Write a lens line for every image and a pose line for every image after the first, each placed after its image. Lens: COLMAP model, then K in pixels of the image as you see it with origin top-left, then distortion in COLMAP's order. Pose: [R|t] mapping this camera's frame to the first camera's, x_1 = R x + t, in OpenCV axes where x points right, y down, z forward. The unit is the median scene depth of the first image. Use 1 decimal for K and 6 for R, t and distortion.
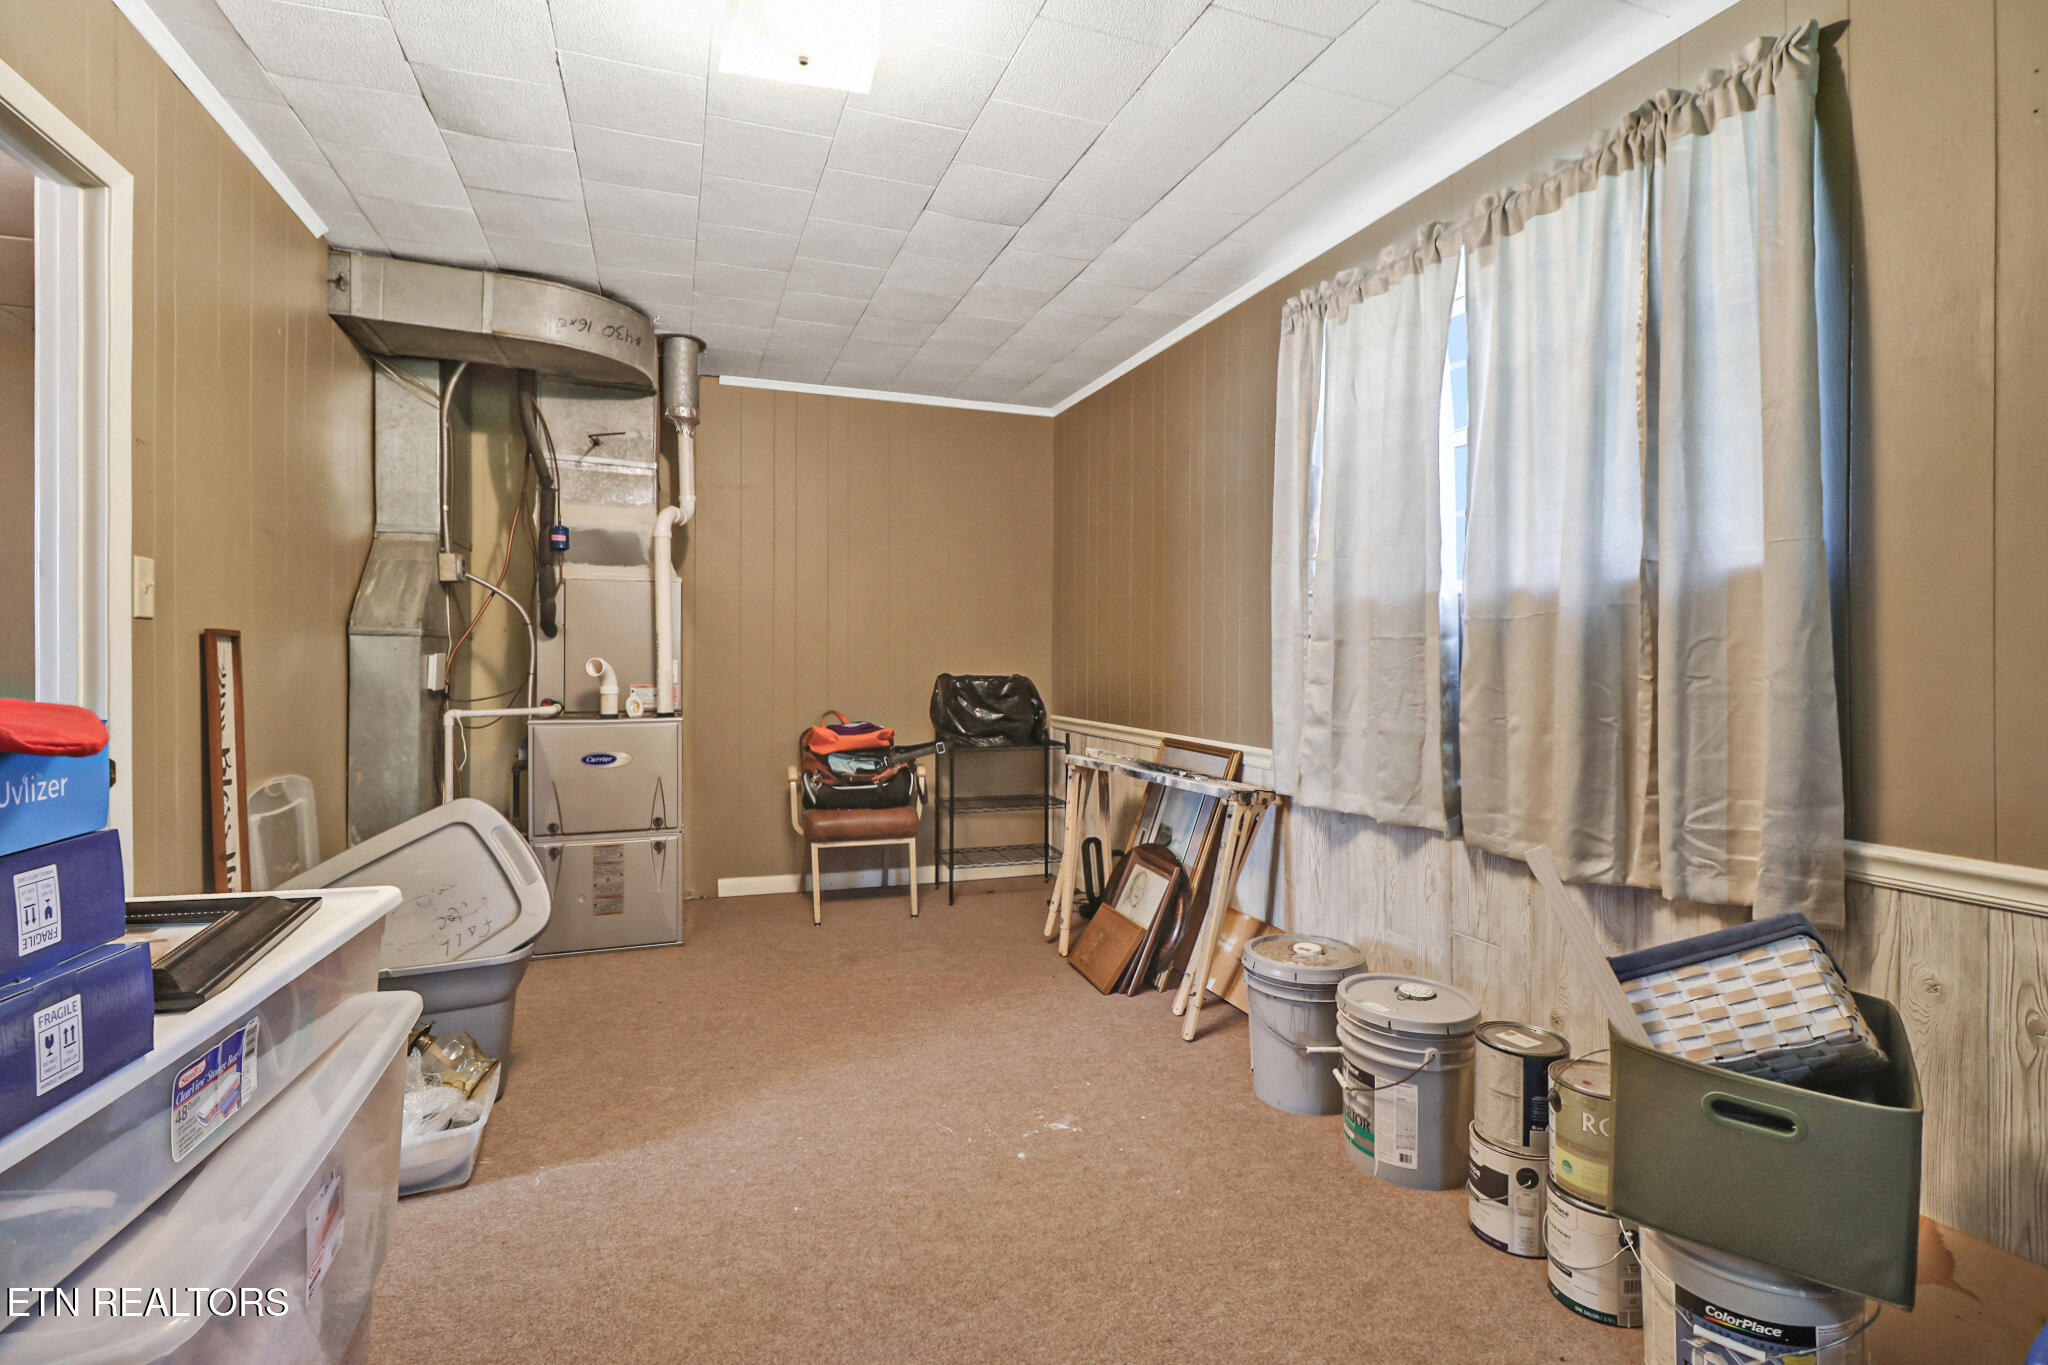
lens RADIAL K [[969.2, 0, 1023.2], [0, 969.2, 647.6], [0, 0, 1]] dist [0.001806, 0.000290]
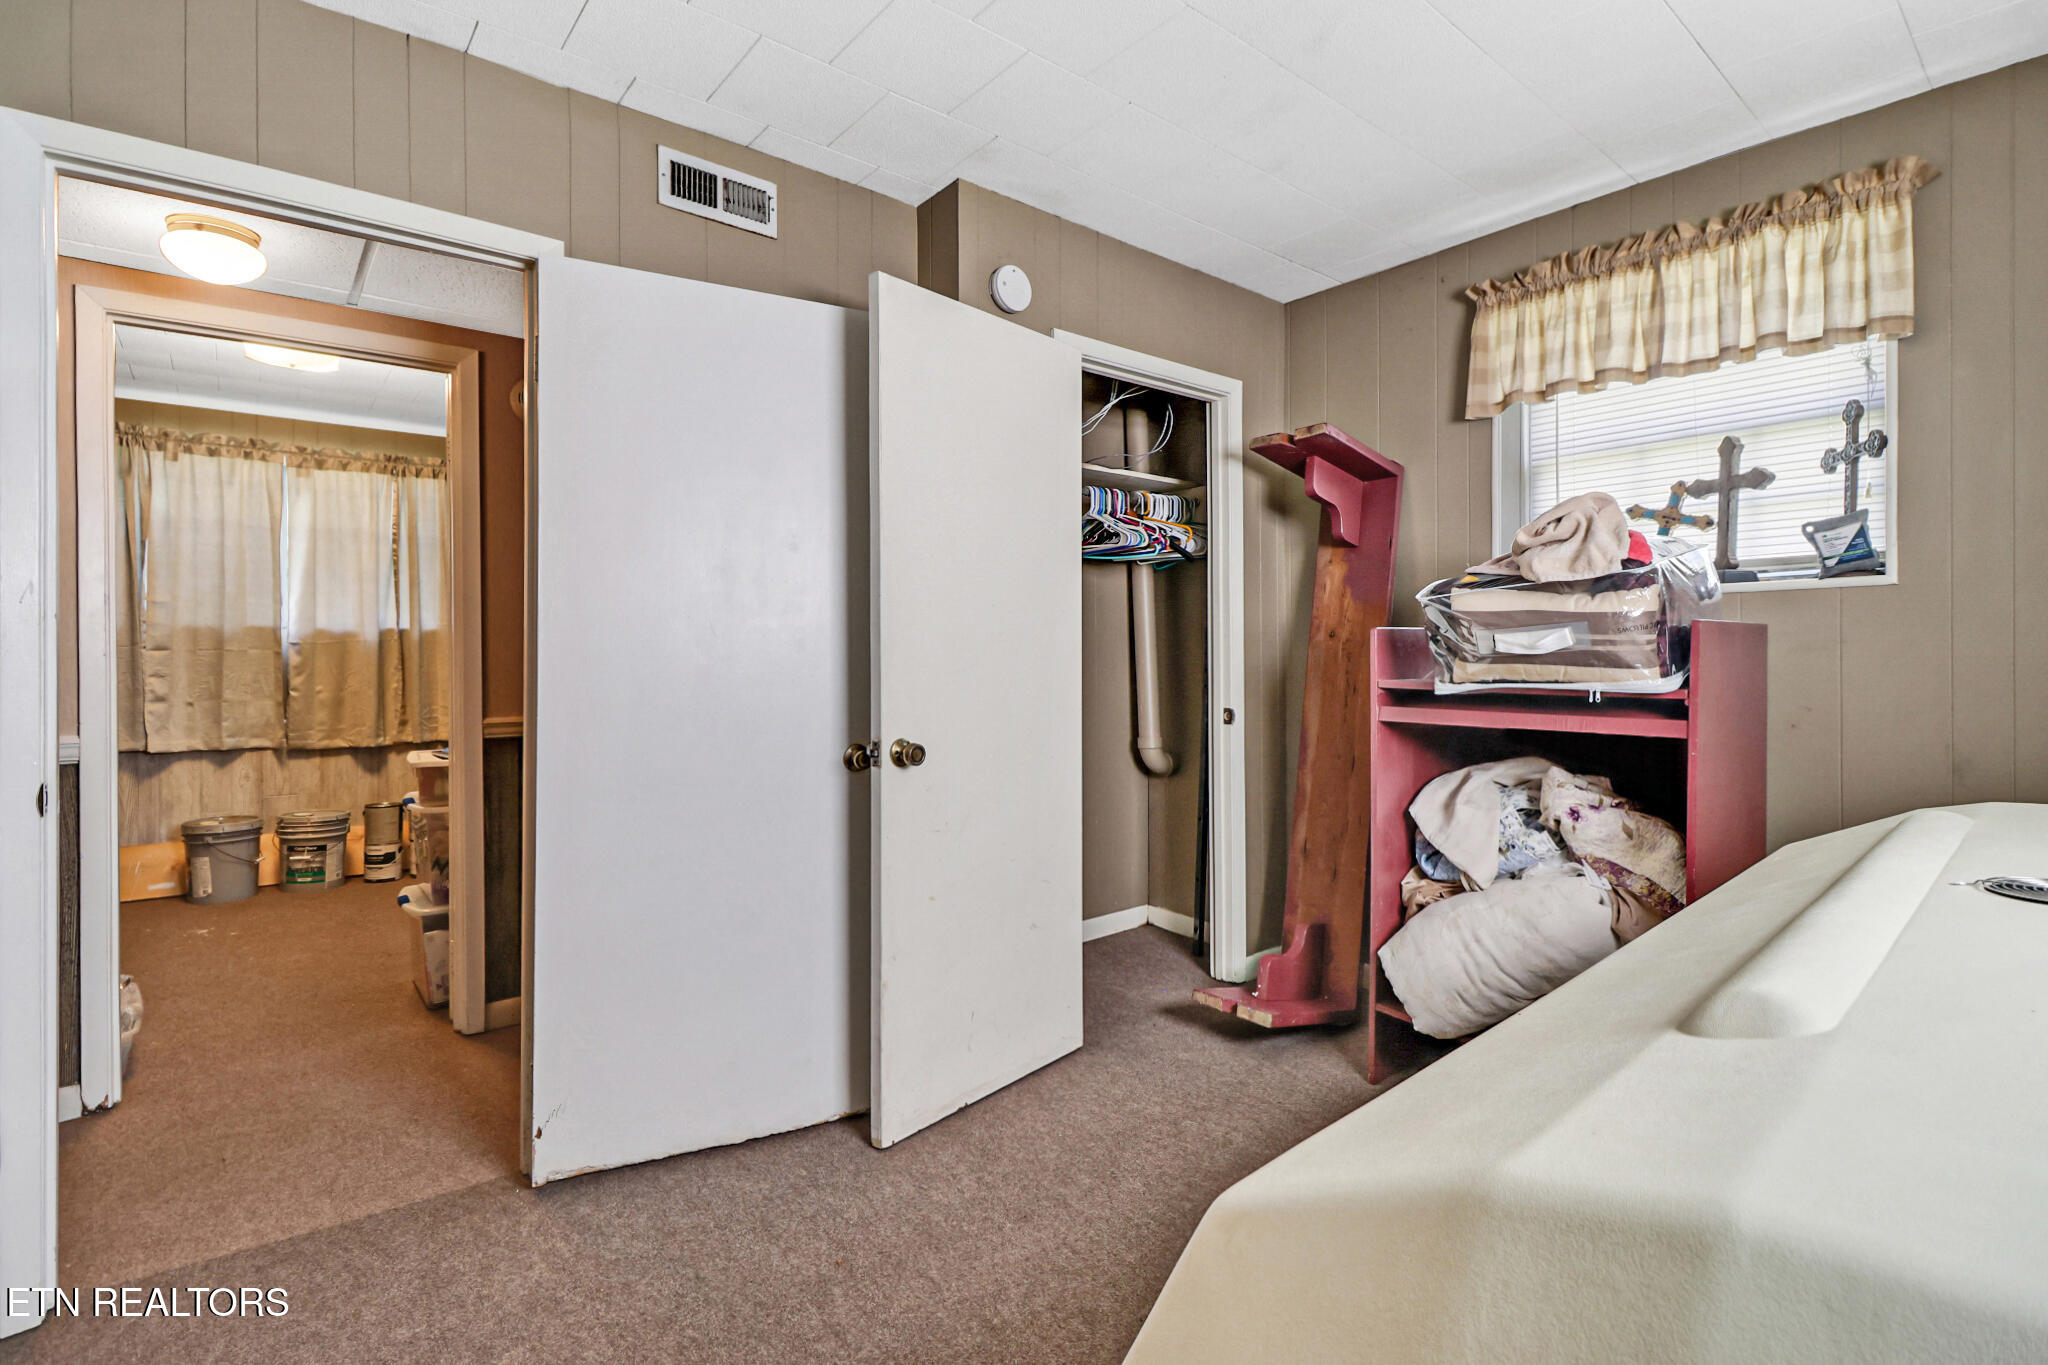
lens RADIAL K [[927.1, 0, 1026.1], [0, 927.1, 660.7], [0, 0, 1]] dist [-0.000279, -0.028345]
pose [[-0.337741, -0.001074, 0.941239, -2.046928], [-0.001771, 0.999998, 0.000506, 0.008769], [-0.941238, -0.001496, -0.337742, 0.175498]]
